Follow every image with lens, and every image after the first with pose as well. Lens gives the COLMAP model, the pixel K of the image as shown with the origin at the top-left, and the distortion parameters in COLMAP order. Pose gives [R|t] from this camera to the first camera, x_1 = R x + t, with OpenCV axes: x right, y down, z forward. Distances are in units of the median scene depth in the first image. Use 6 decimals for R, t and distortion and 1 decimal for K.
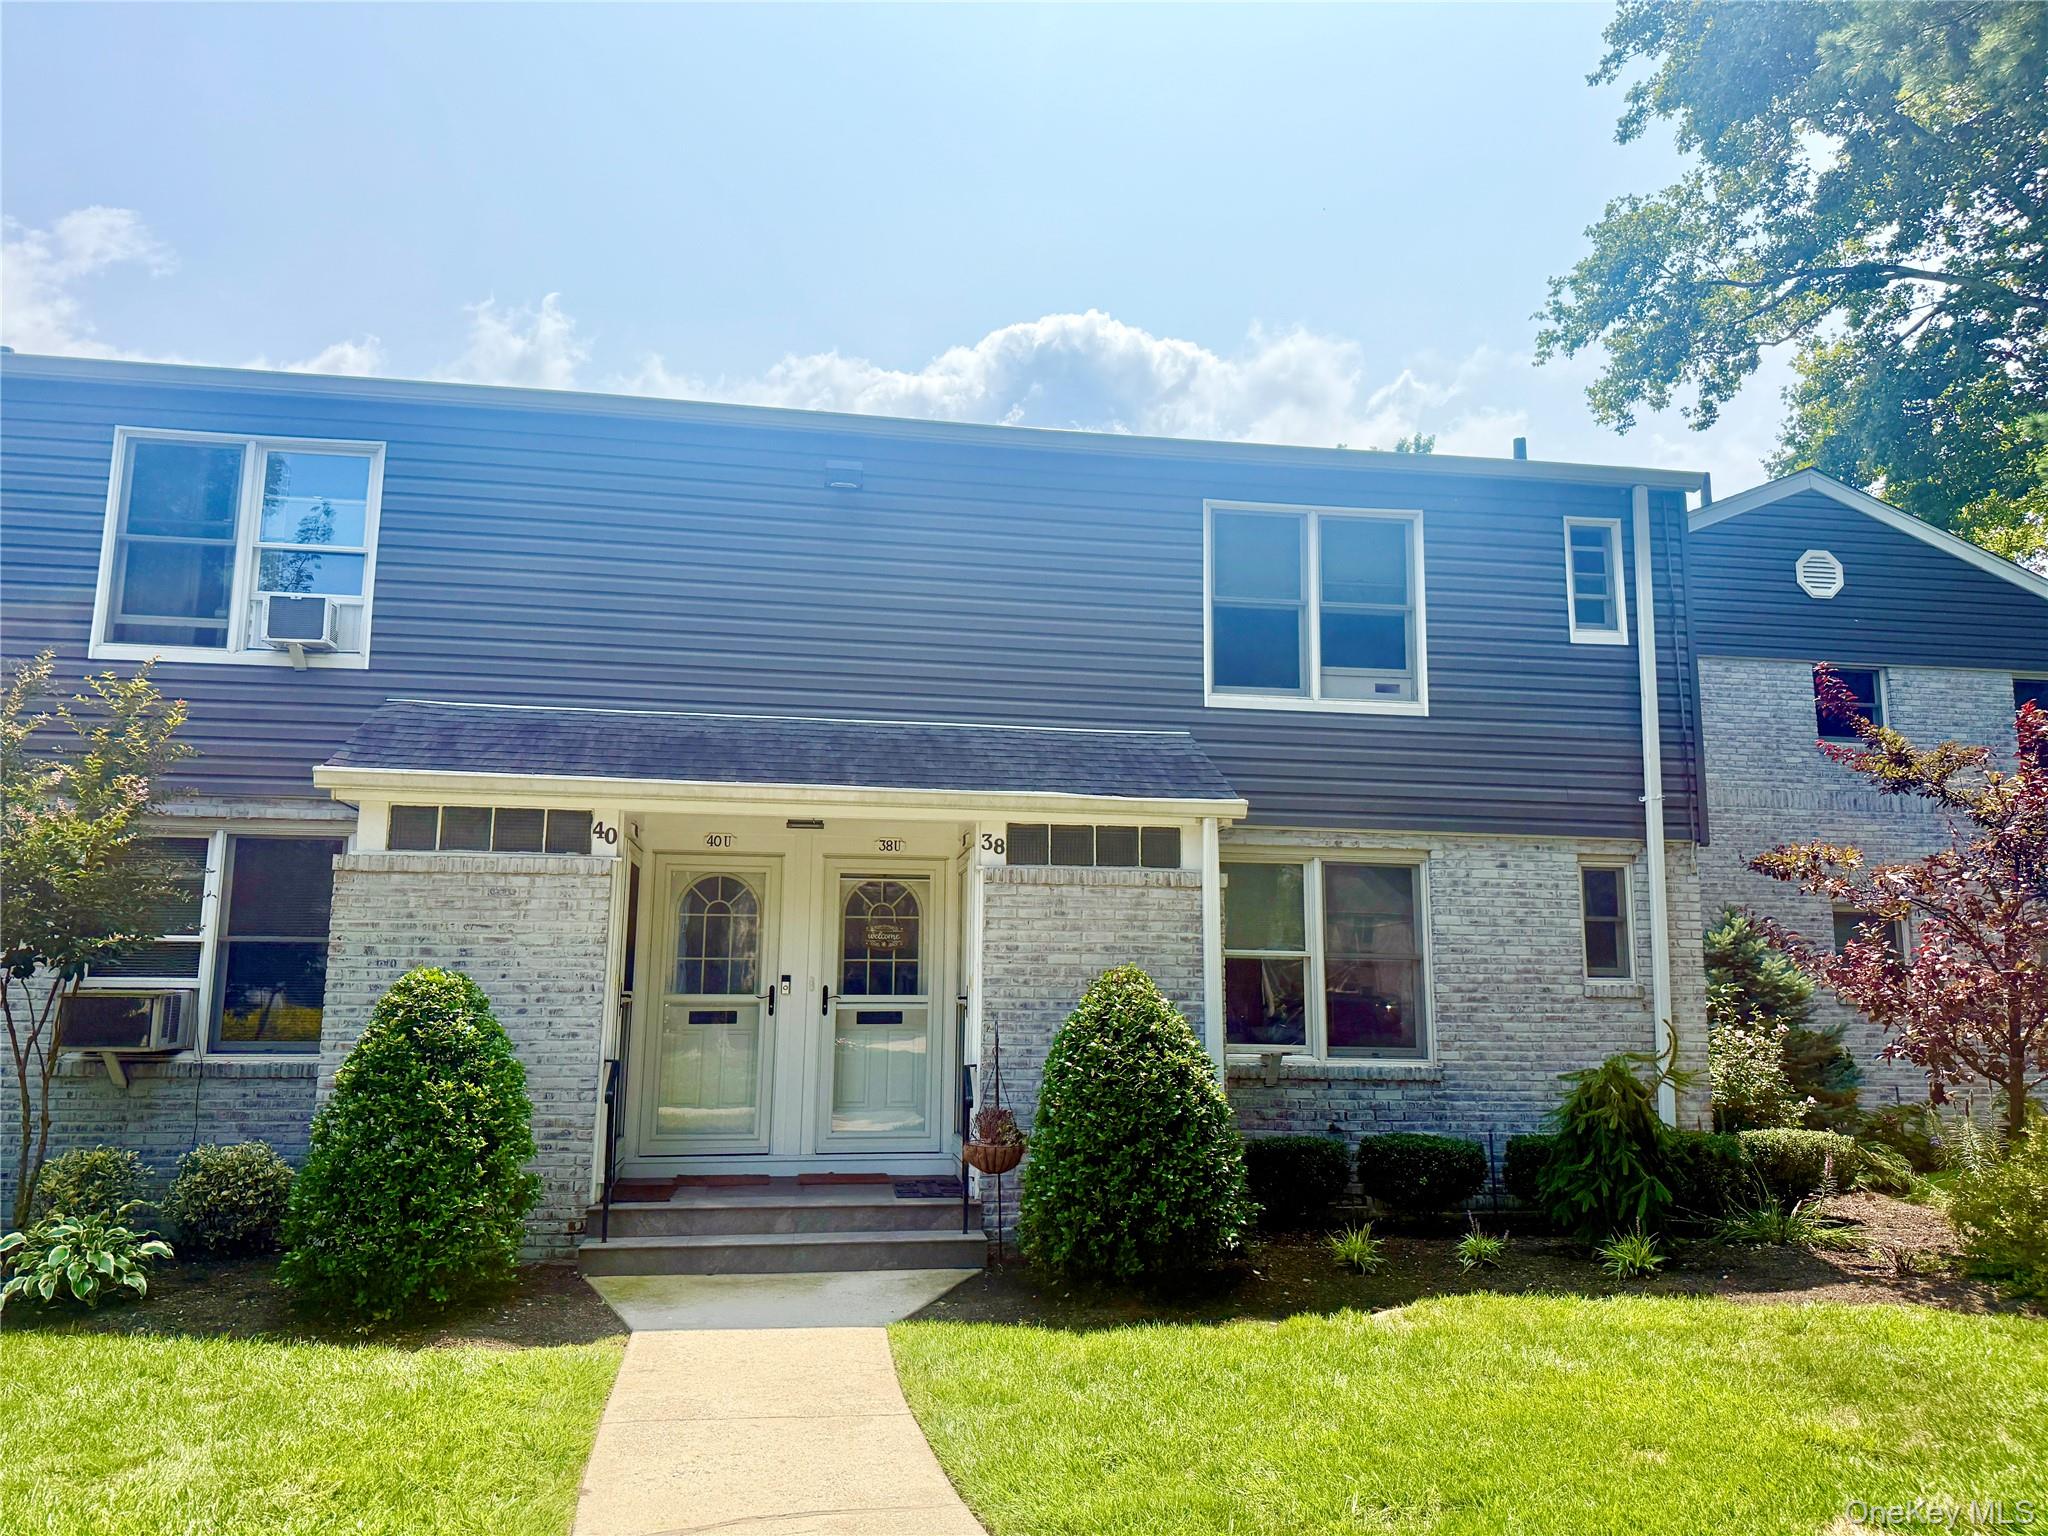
lens RADIAL K [[1423.8, 0, 1028.3], [0, 1423.8, 777.7], [0, 0, 1]] dist [0.072660, -0.100371]
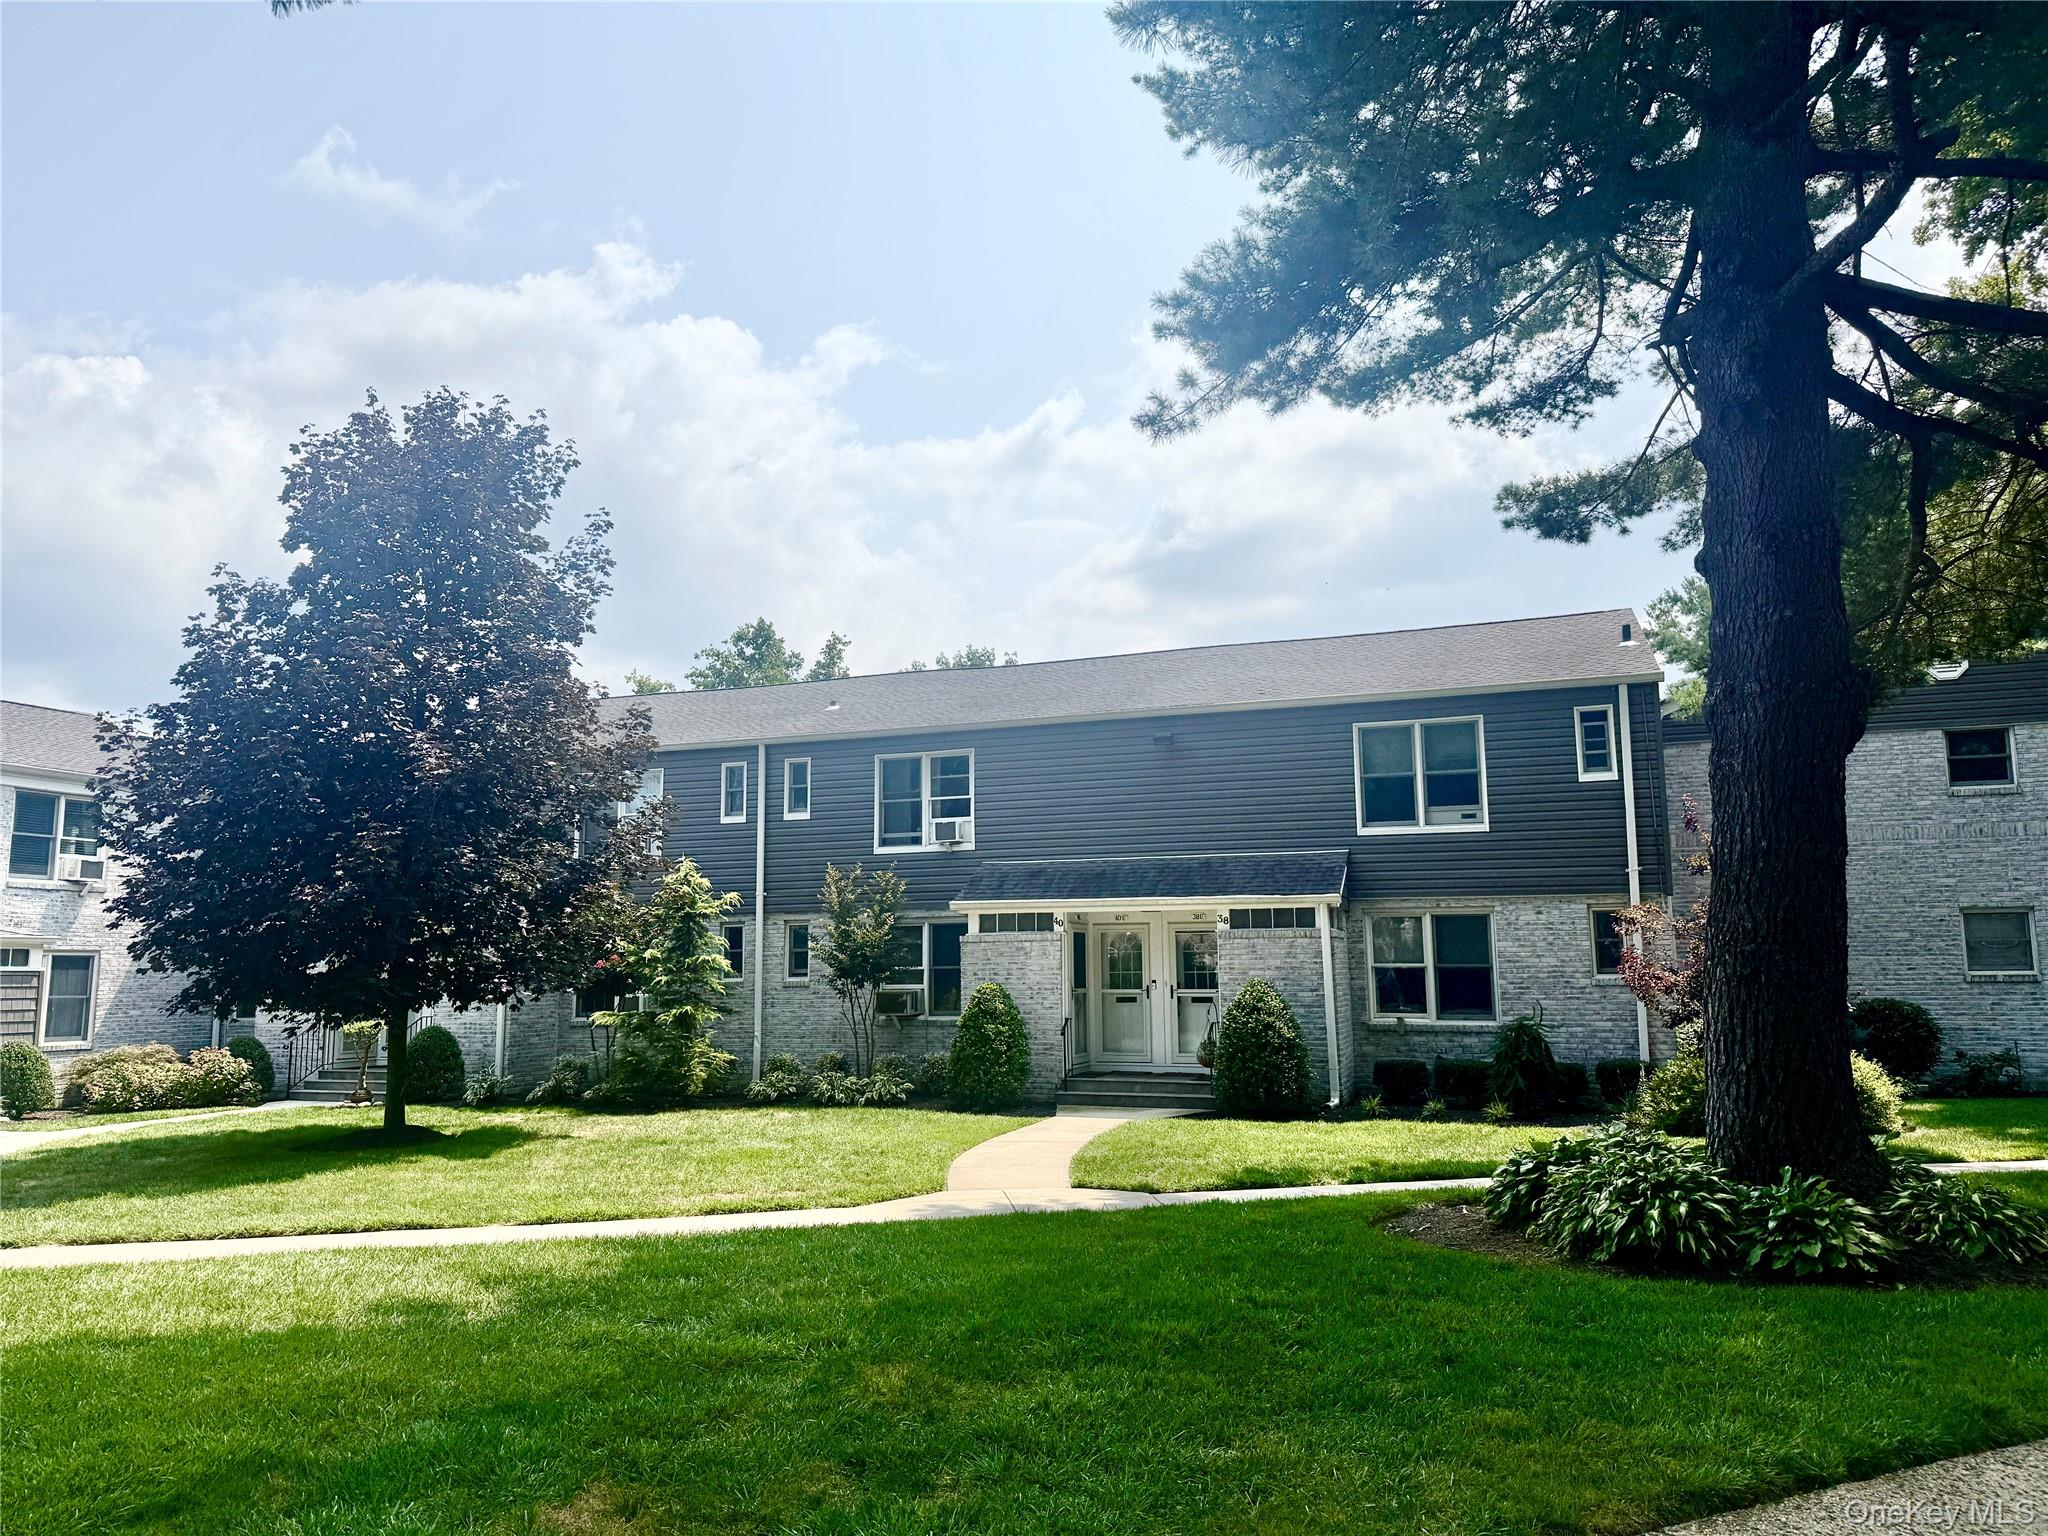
lens RADIAL K [[1442.8, 0, 1024.0], [0, 1442.8, 768.0], [0, 0, 1]] dist [0.080196, -0.153020]
pose [[0.874867, -0.083328, -0.477142, 0.725242], [0.089621, 0.995930, -0.009605, -0.176052], [0.476000, -0.034359, 0.878774, -0.990225]]
